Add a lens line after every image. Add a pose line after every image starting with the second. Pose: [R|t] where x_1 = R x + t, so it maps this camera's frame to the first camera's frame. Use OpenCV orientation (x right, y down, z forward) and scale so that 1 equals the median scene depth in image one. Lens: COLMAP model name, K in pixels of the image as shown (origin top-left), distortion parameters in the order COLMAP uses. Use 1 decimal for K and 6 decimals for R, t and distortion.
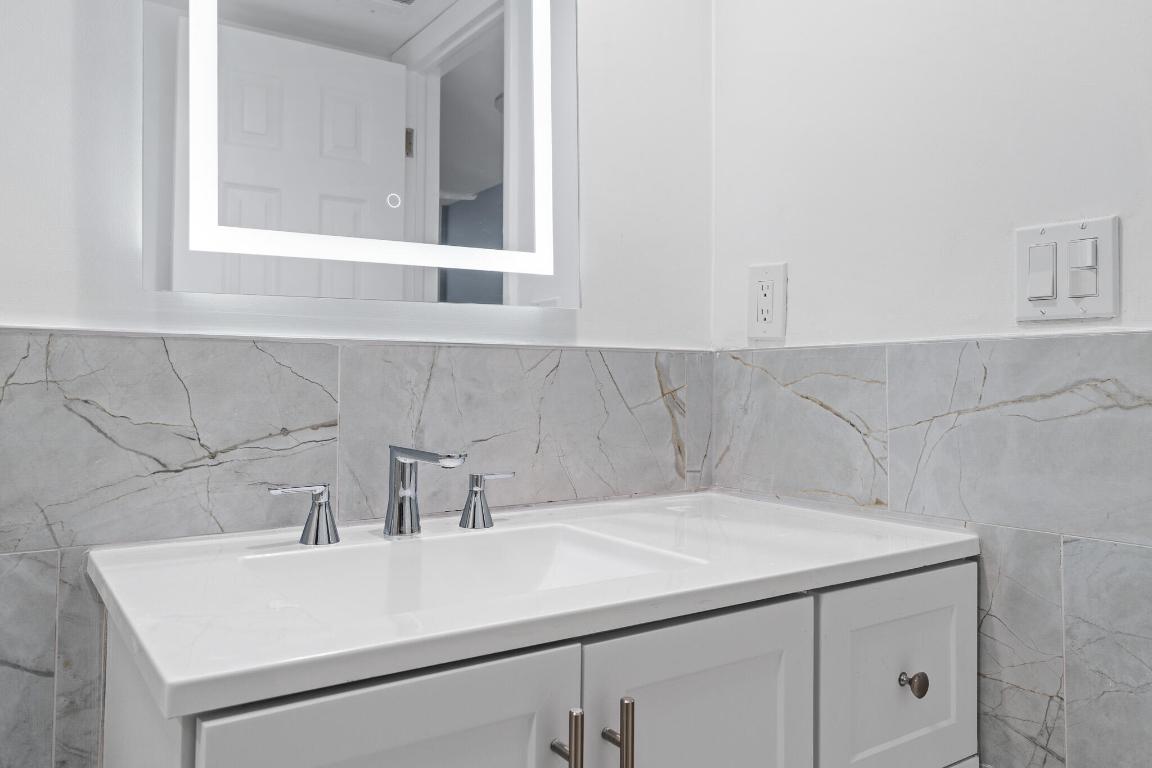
lens RADIAL K [[850.8, 0, 575.5], [0, 850.8, 379.8], [0, 0, 1]] dist [0.002985, 0.000842]
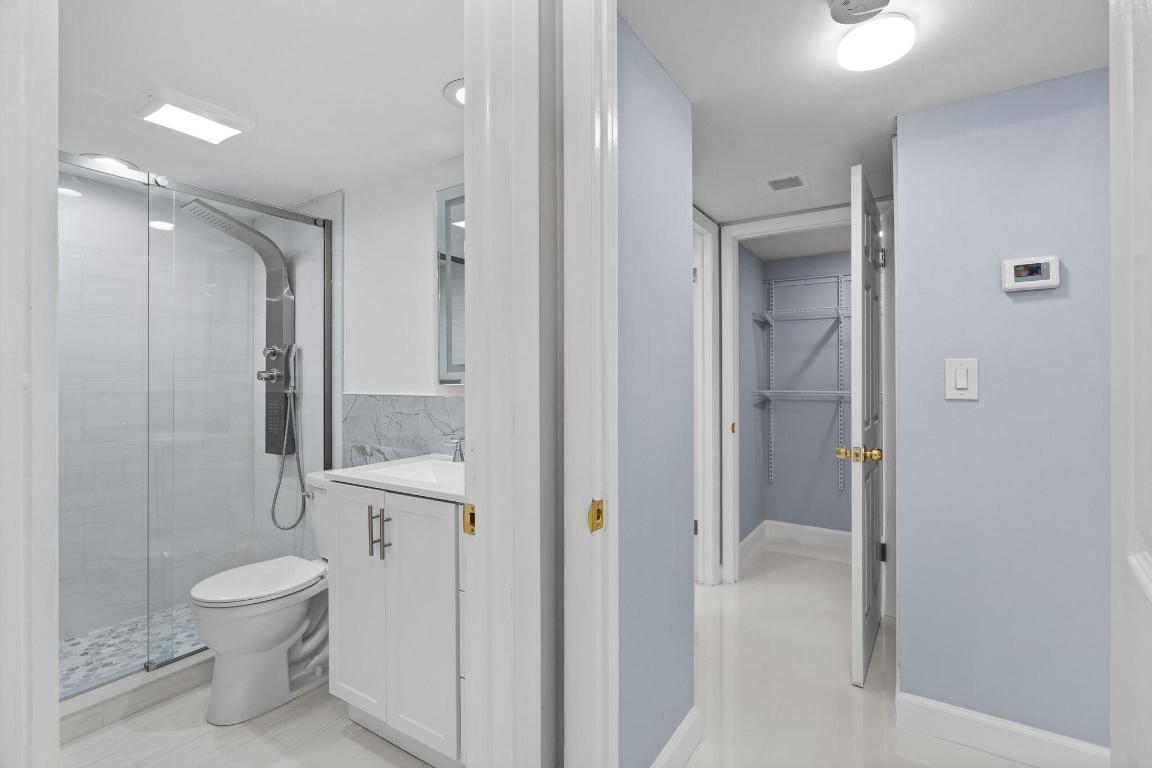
lens RADIAL K [[526.2, 0, 579.6], [0, 526.2, 374.8], [0, 0, 1]] dist [0.000428, 0.000228]
pose [[0.389351, -0.012239, -0.921008, 1.584150], [0.006242, 0.999924, -0.010649, -0.105366], [0.921068, -0.001603, 0.389398, 0.592013]]
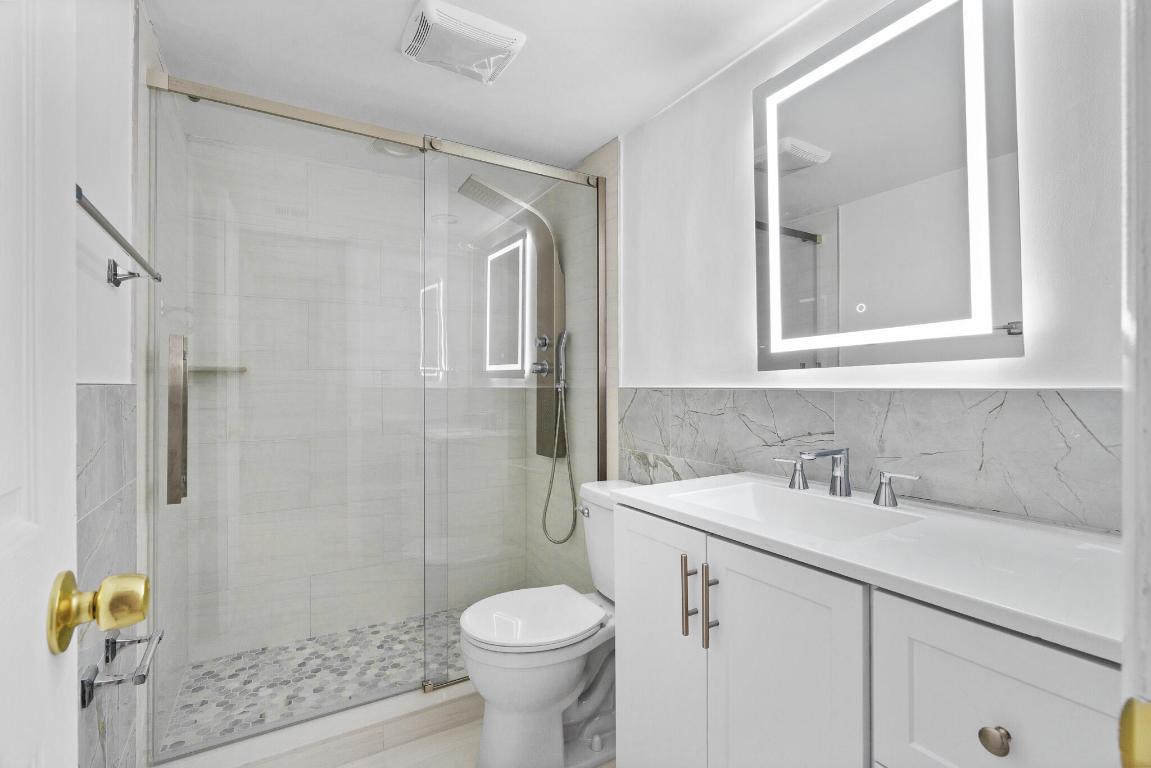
lens RADIAL K [[531.8, 0, 573.1], [0, 531.8, 385.8], [0, 0, 1]] dist [0.000380, 0.000042]
pose [[-0.067179, -0.008158, -0.997708, 0.941102], [0.001376, 0.999965, -0.008269, -0.044243], [0.997740, -0.001928, -0.067166, 0.497208]]
